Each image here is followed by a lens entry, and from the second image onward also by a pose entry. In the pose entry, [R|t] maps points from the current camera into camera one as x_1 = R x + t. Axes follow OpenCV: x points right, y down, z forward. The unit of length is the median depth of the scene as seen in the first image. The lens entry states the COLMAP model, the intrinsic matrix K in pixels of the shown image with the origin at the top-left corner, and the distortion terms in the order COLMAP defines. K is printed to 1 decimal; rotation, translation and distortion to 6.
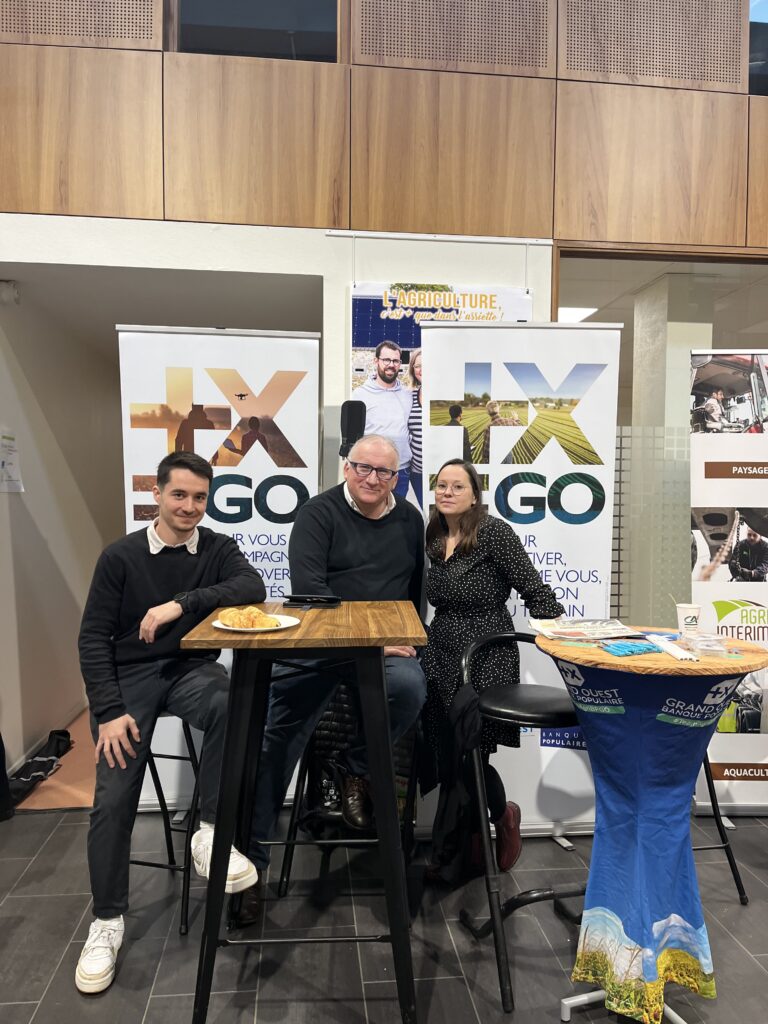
lens RADIAL K [[774.3, 0, 385.5], [0, 774.3, 508.4], [0, 0, 1]] dist [0.072905, -0.066121]
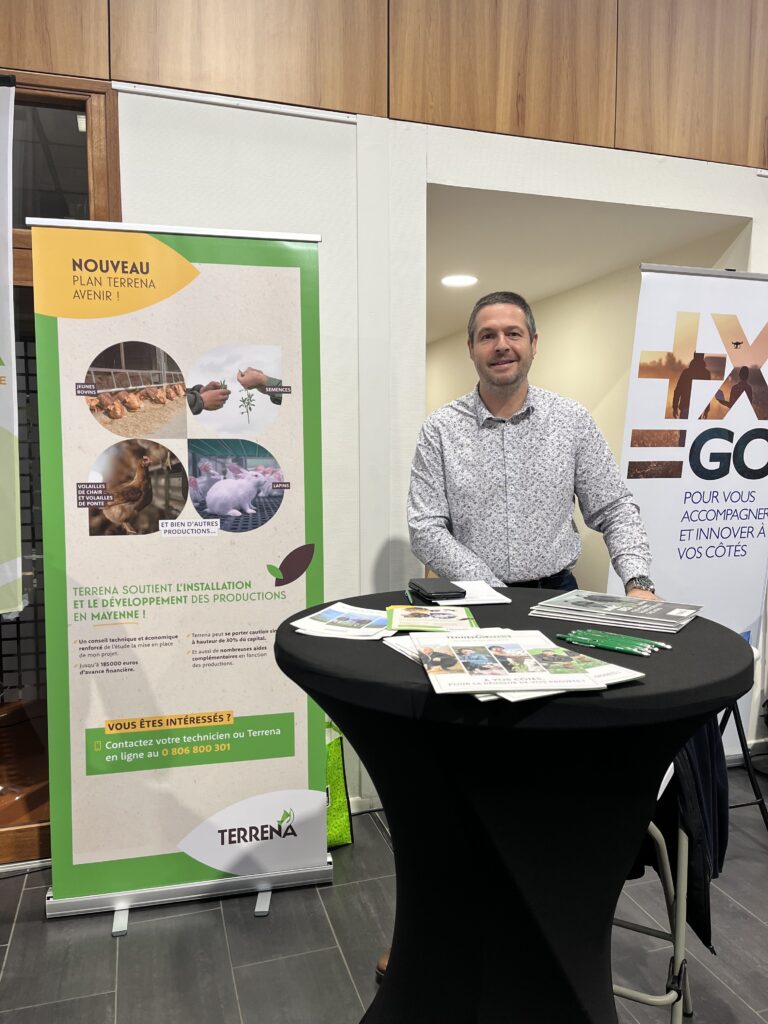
lens RADIAL K [[774.3, 0, 388.8], [0, 774.3, 513.9], [0, 0, 1]] dist [0.072905, -0.066121]
pose [[0.975695, -0.026524, 0.217522, -0.794795], [0.014321, 0.998244, 0.057485, -0.000190], [-0.218664, -0.052973, 0.974361, 0.153202]]
